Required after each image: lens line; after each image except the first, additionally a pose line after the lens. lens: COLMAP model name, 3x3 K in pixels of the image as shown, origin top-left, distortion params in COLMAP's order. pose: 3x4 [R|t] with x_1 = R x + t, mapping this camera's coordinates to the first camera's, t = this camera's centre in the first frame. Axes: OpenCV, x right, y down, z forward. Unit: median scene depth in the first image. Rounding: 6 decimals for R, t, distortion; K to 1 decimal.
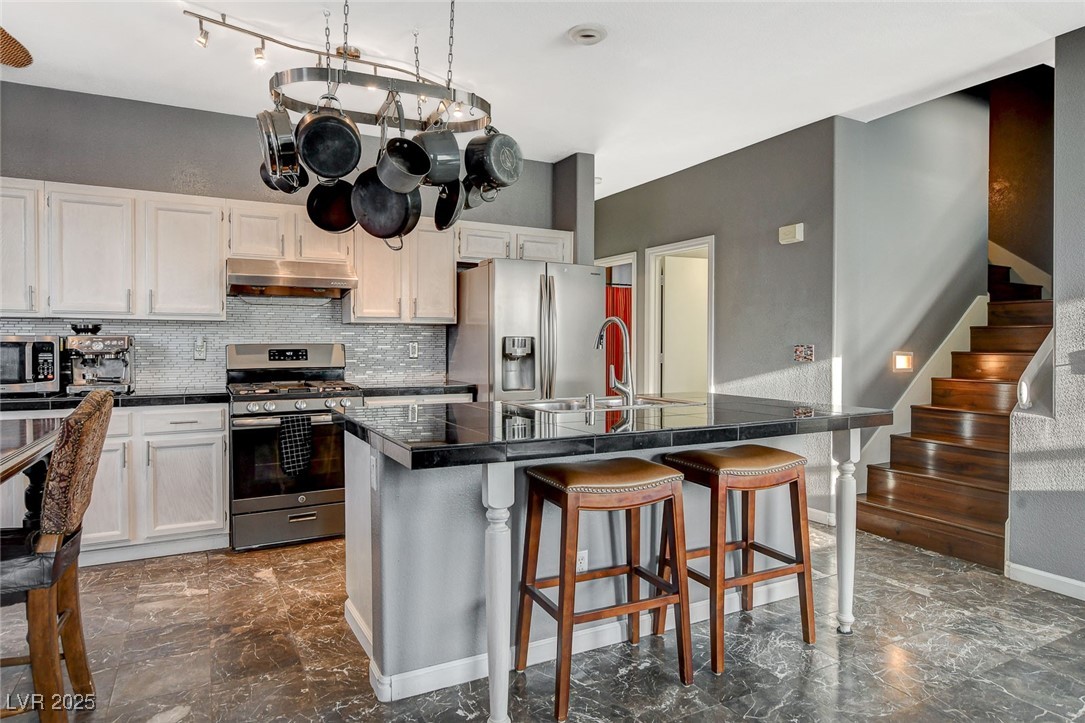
lens RADIAL K [[631.8, 0, 542.5], [0, 631.8, 349.0], [0, 0, 1]] dist [-0.015483, 0.003243]
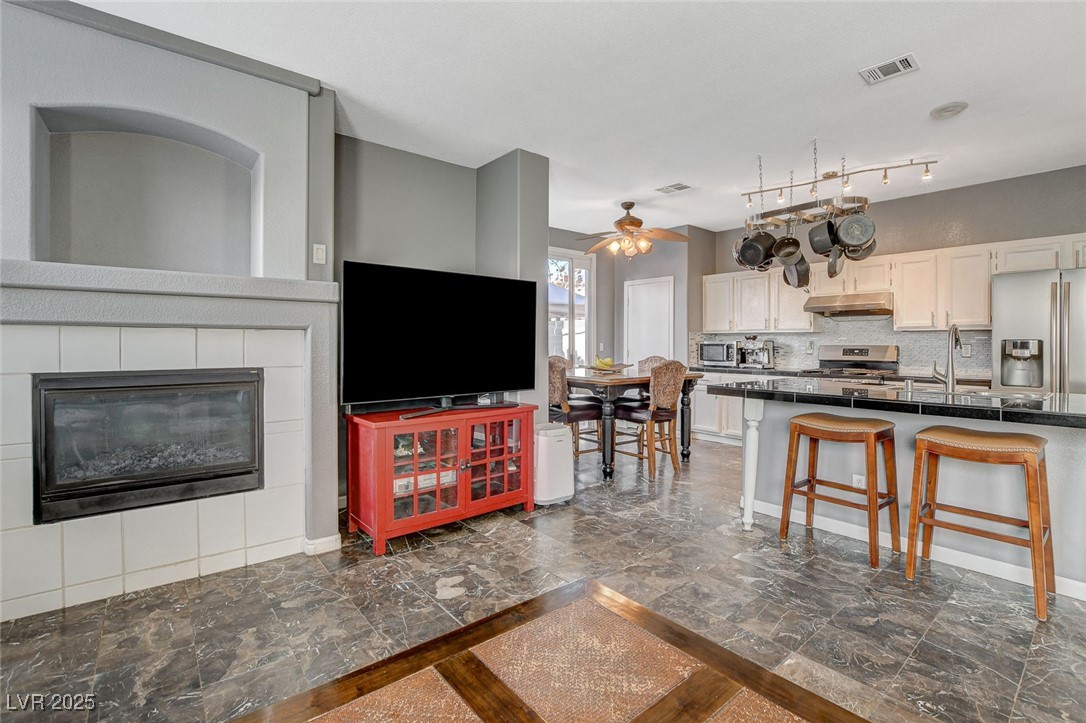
lens RADIAL K [[486.9, 0, 539.1], [0, 486.9, 348.6], [0, 0, 1]] dist [-0.031604, 0.003953]
pose [[0.190398, 0.009618, -0.981660, 0.706898], [-0.011665, 0.999904, 0.007535, 0.000431], [0.981638, 0.010017, 0.190491, -0.013918]]
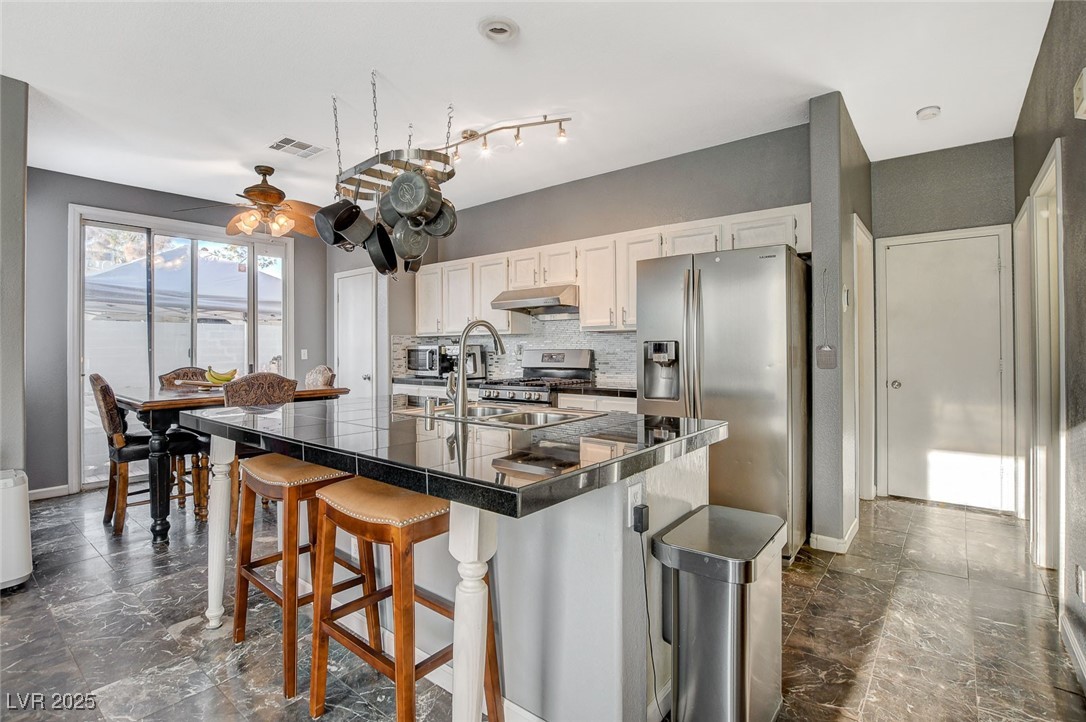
lens RADIAL K [[515.5, 0, 536.1], [0, 515.5, 346.3], [0, 0, 1]] dist [-0.019481, -0.001336]
pose [[0.383213, -0.008842, -0.923618, 0.652536], [-0.001466, 0.999947, -0.010181, -0.004207], [0.923659, 0.005255, 0.383179, 0.617026]]
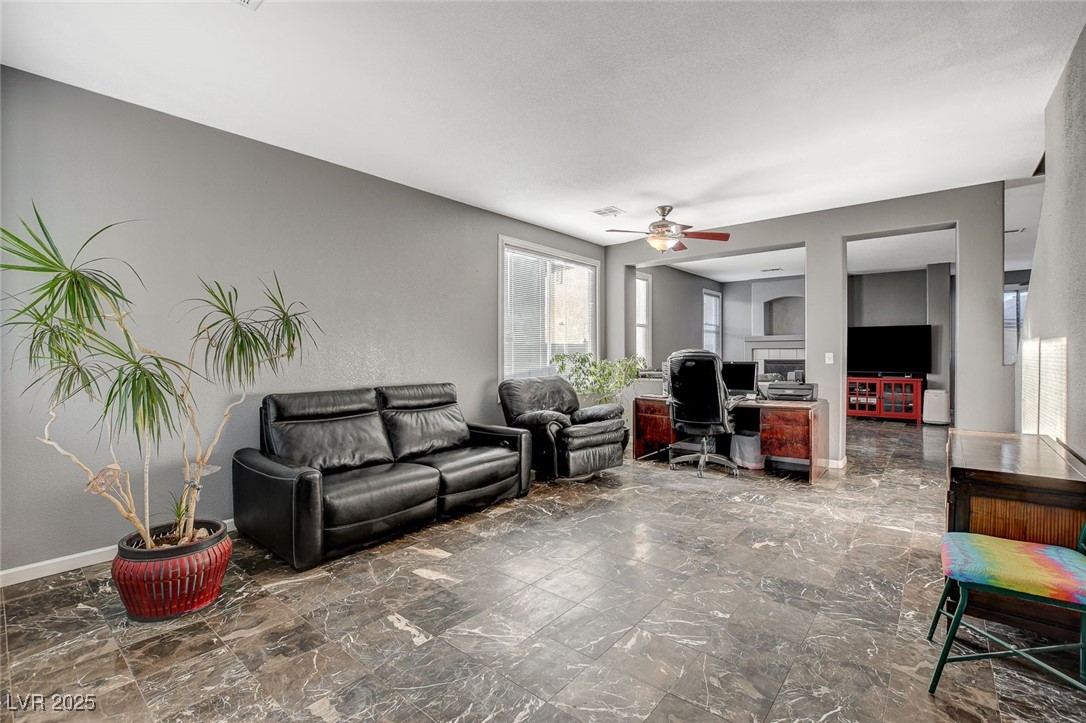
lens RADIAL K [[486.9, 0, 534.3], [0, 486.9, 358.6], [0, 0, 1]] dist [-0.031604, 0.003953]
pose [[-0.931739, 0.010288, -0.362982, 2.172170], [0.003732, 0.999817, 0.018759, -0.020244], [0.363109, 0.016124, -0.931607, 1.501459]]
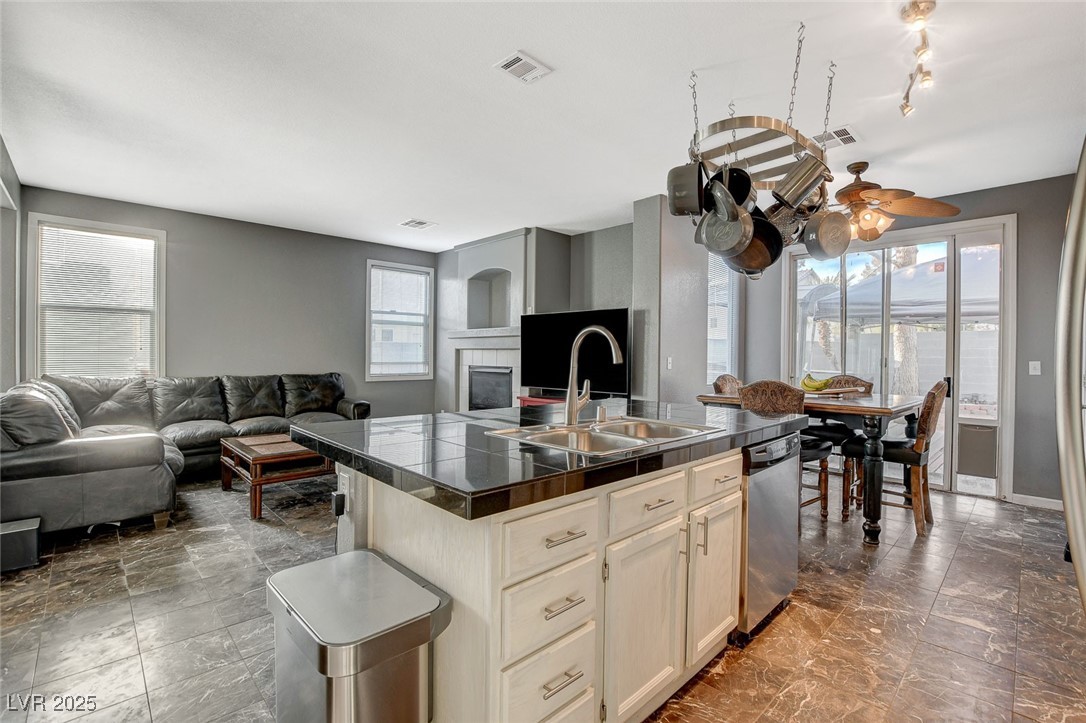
lens RADIAL K [[486.9, 0, 535.9], [0, 486.9, 358.8], [0, 0, 1]] dist [-0.031604, 0.003953]
pose [[-0.963536, -0.011353, -0.267338, 0.284736], [-0.015223, 0.999807, 0.012408, -0.009727], [0.267146, 0.016026, -0.963523, 1.268421]]
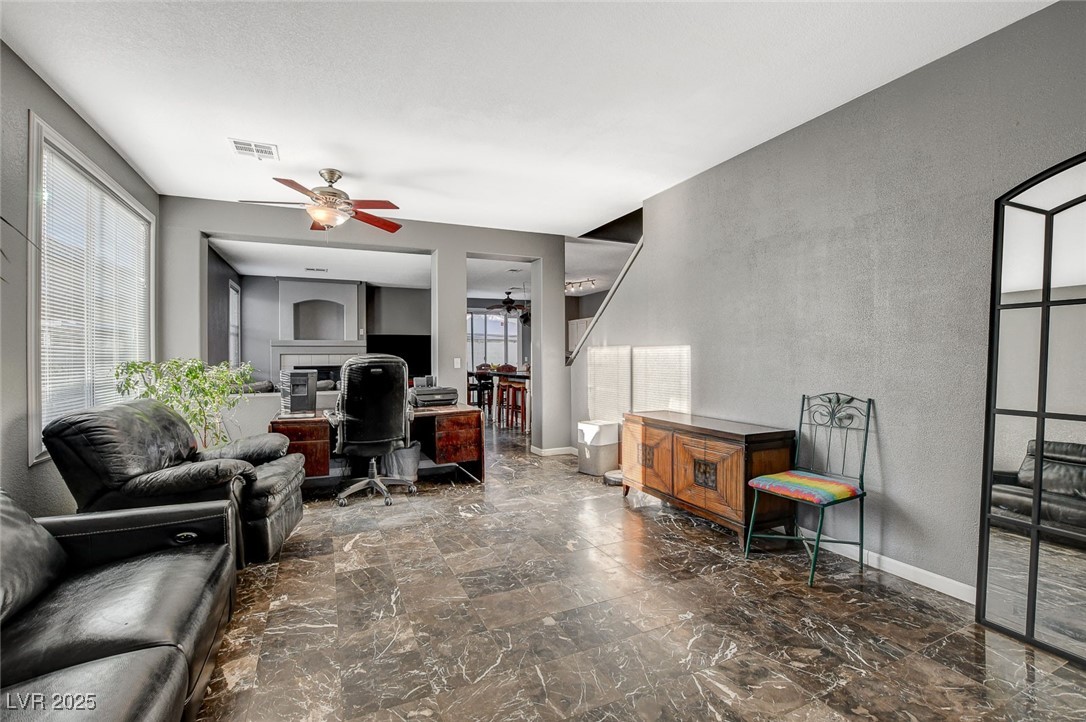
lens RADIAL K [[486.9, 0, 539.1], [0, 486.9, 356.6], [0, 0, 1]] dist [-0.031604, 0.003953]
pose [[-0.066197, 0.003078, -0.997802, 2.357877], [0.000158, 0.999995, 0.003074, -0.016401], [0.997807, 0.000046, -0.066198, 0.880409]]
